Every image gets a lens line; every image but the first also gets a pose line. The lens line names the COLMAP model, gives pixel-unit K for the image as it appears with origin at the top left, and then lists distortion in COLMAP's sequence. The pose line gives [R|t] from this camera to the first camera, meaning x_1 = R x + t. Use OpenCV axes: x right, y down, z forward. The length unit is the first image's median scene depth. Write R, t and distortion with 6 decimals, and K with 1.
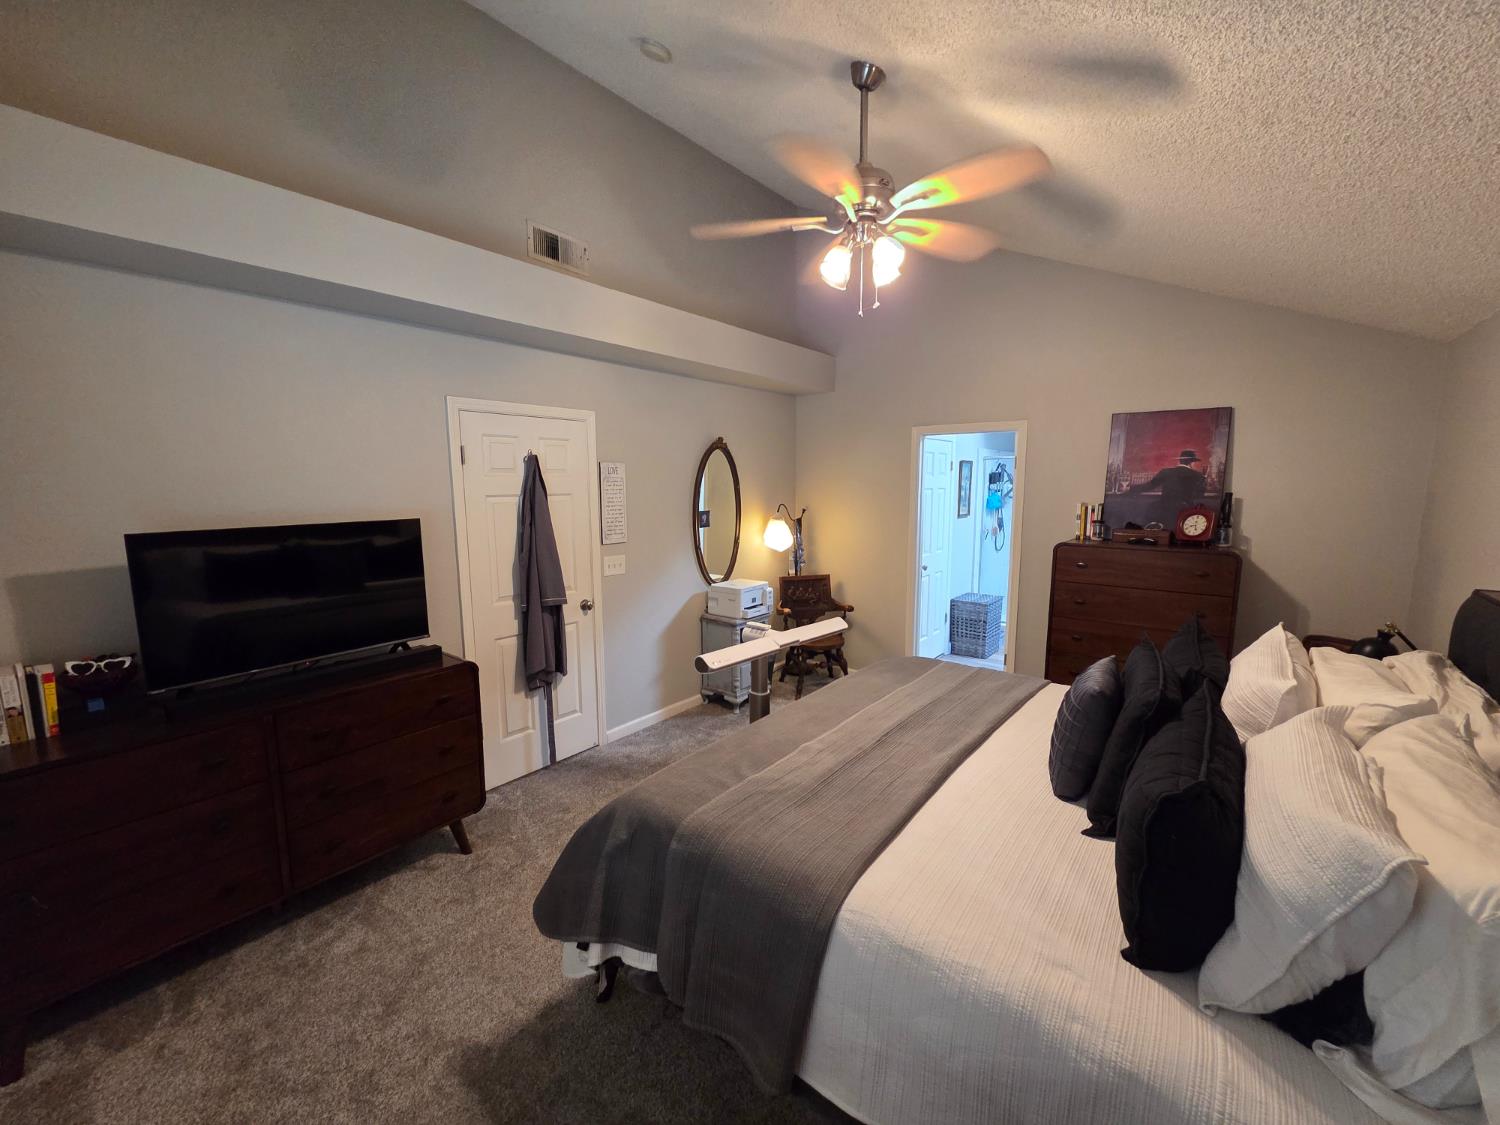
lens RADIAL K [[612.5, 0, 751.9], [0, 612.5, 564.2], [0, 0, 1]] dist [0.001077, 0.000015]
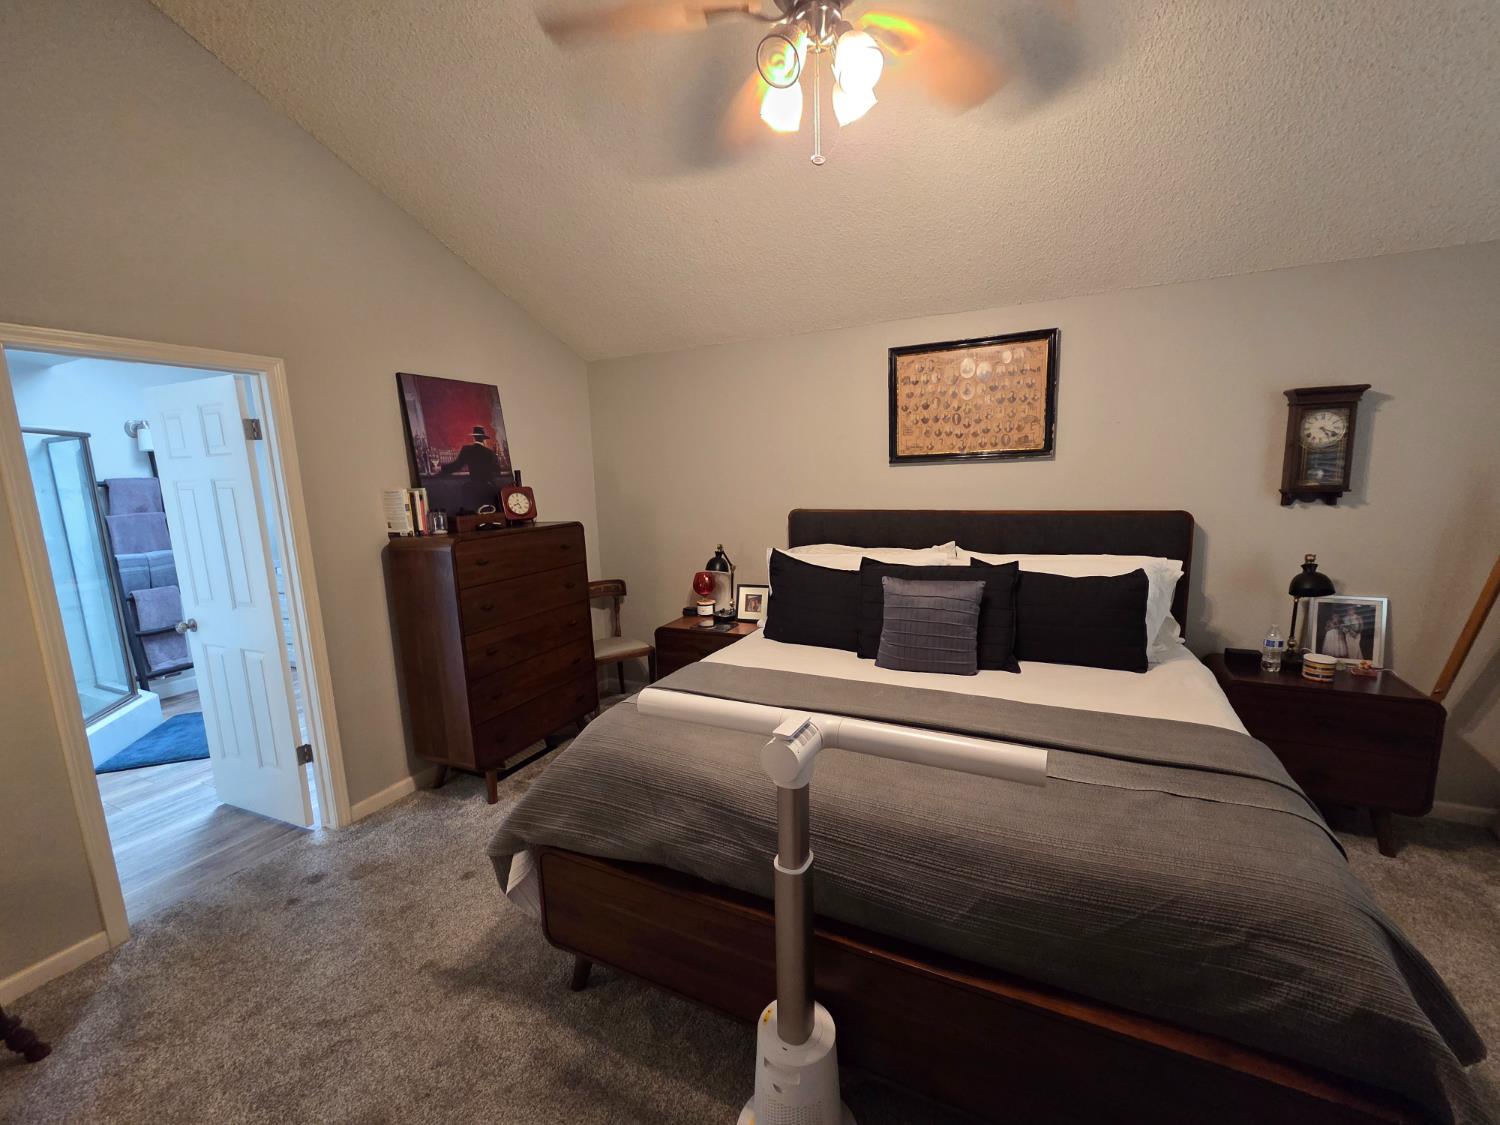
lens RADIAL K [[612.5, 0, 751.9], [0, 612.5, 564.2], [0, 0, 1]] dist [0.001077, 0.000015]
pose [[-0.228124, -0.141337, 0.963319, -0.306448], [0.164870, 0.969511, 0.181288, -0.082365], [-0.959571, 0.200179, -0.197867, 0.819435]]
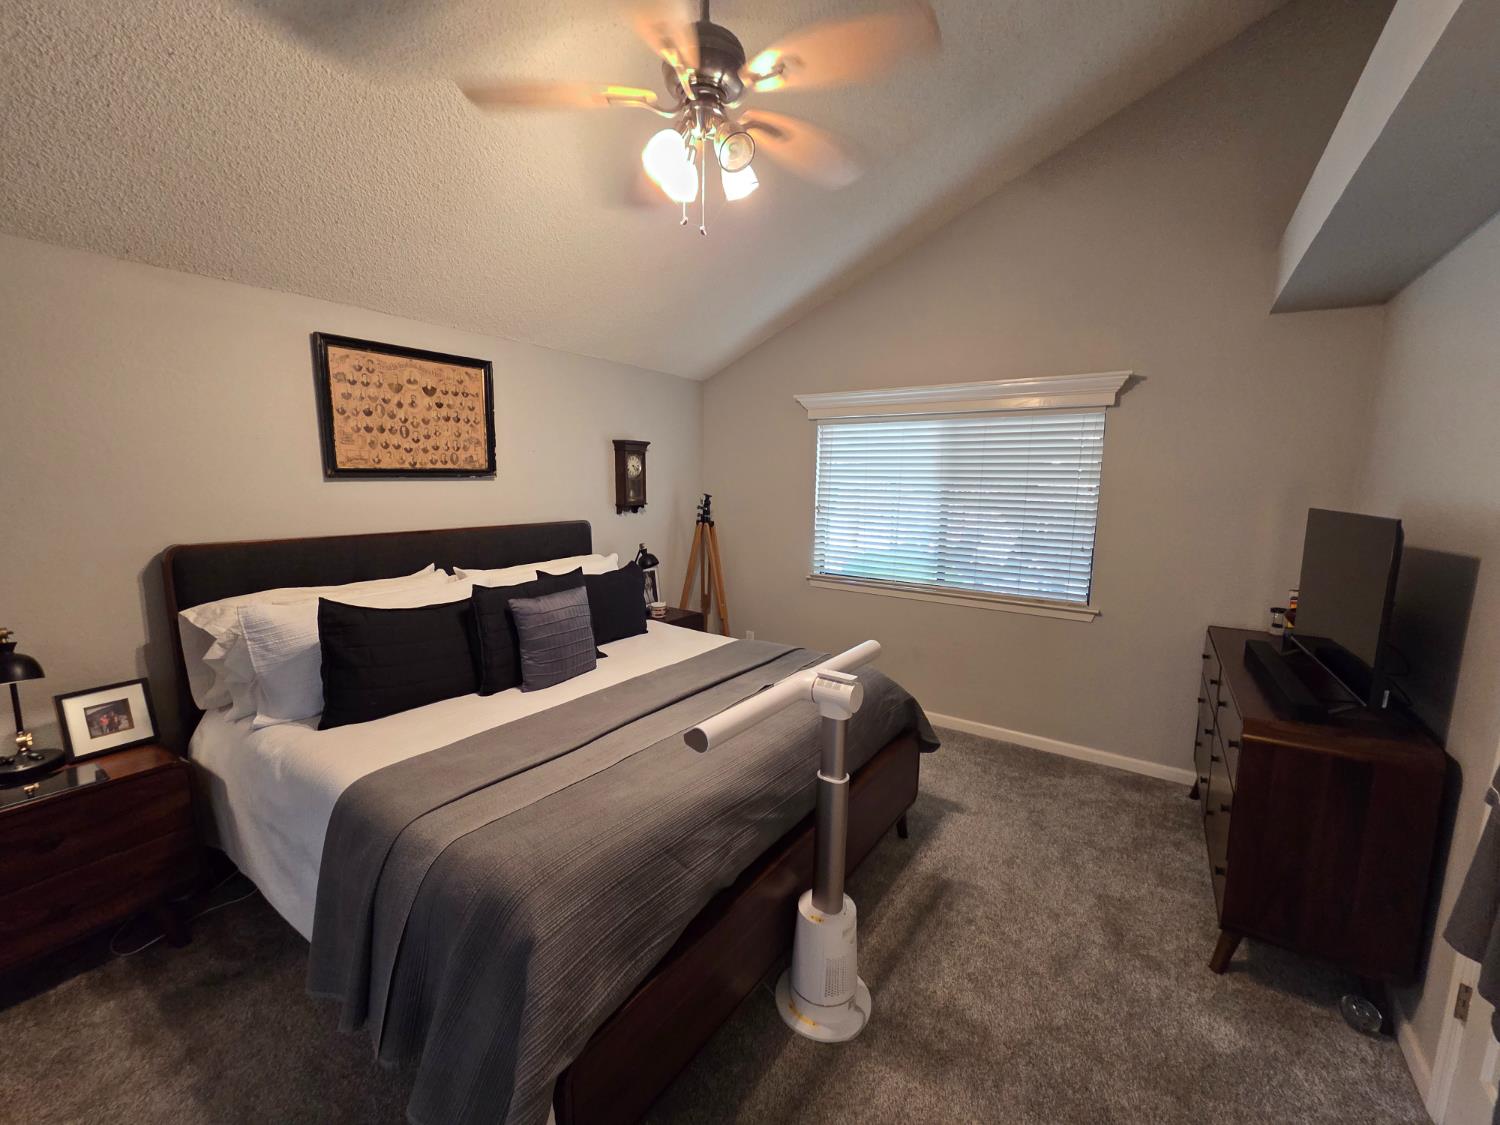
lens RADIAL K [[614.7, 0, 752.3], [0, 614.7, 564.0], [0, 0, 1]] dist [0.000925, 0.000673]
pose [[-0.996817, 0.000483, -0.079726, 0.114324], [-0.021700, 0.960586, 0.277133, -0.143625], [0.076718, 0.277981, -0.957518, 1.180494]]
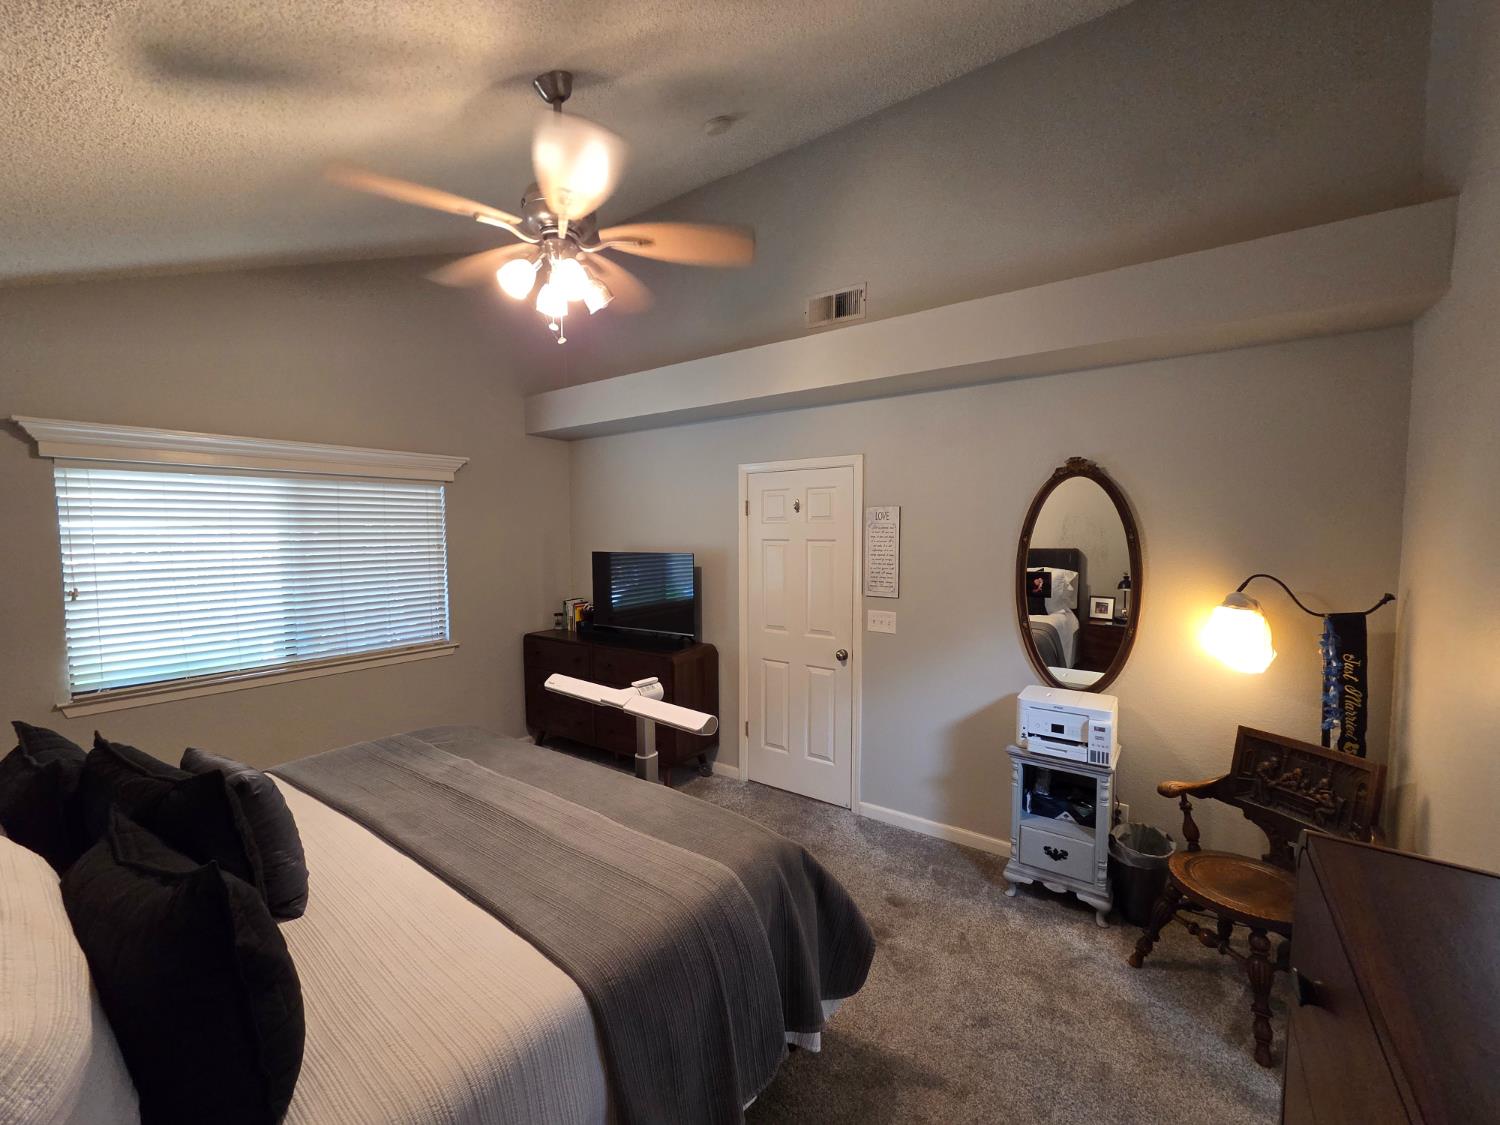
lens RADIAL K [[614.7, 0, 752.3], [0, 614.7, 564.0], [0, 0, 1]] dist [0.000925, 0.000673]
pose [[0.043896, 0.056976, -0.997410, 0.700491], [-0.132223, 0.989921, 0.050729, -0.108606], [0.990248, 0.129654, 0.050987, 0.812673]]
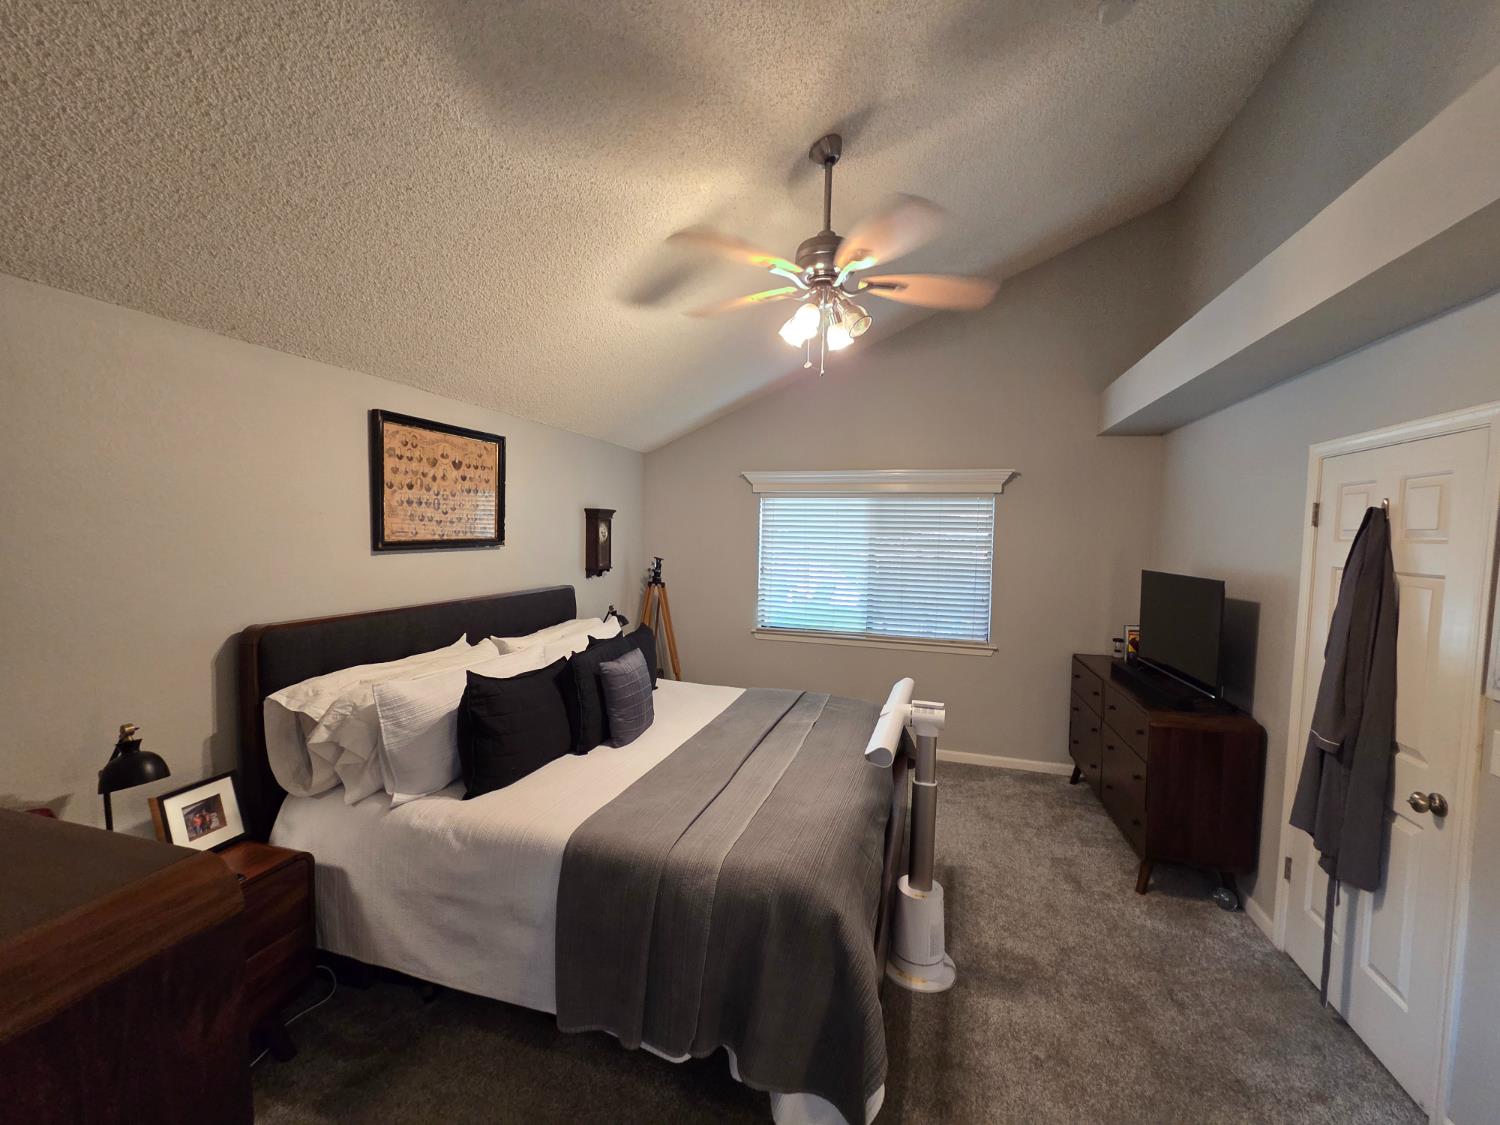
lens RADIAL K [[612.5, 0, 751.9], [0, 612.5, 564.2], [0, 0, 1]] dist [0.001077, 0.000015]
pose [[-0.925975, 0.003691, -0.377567, 0.426437], [-0.070222, 0.980823, 0.181808, -0.176576], [0.370998, 0.194863, -0.907959, 1.237412]]
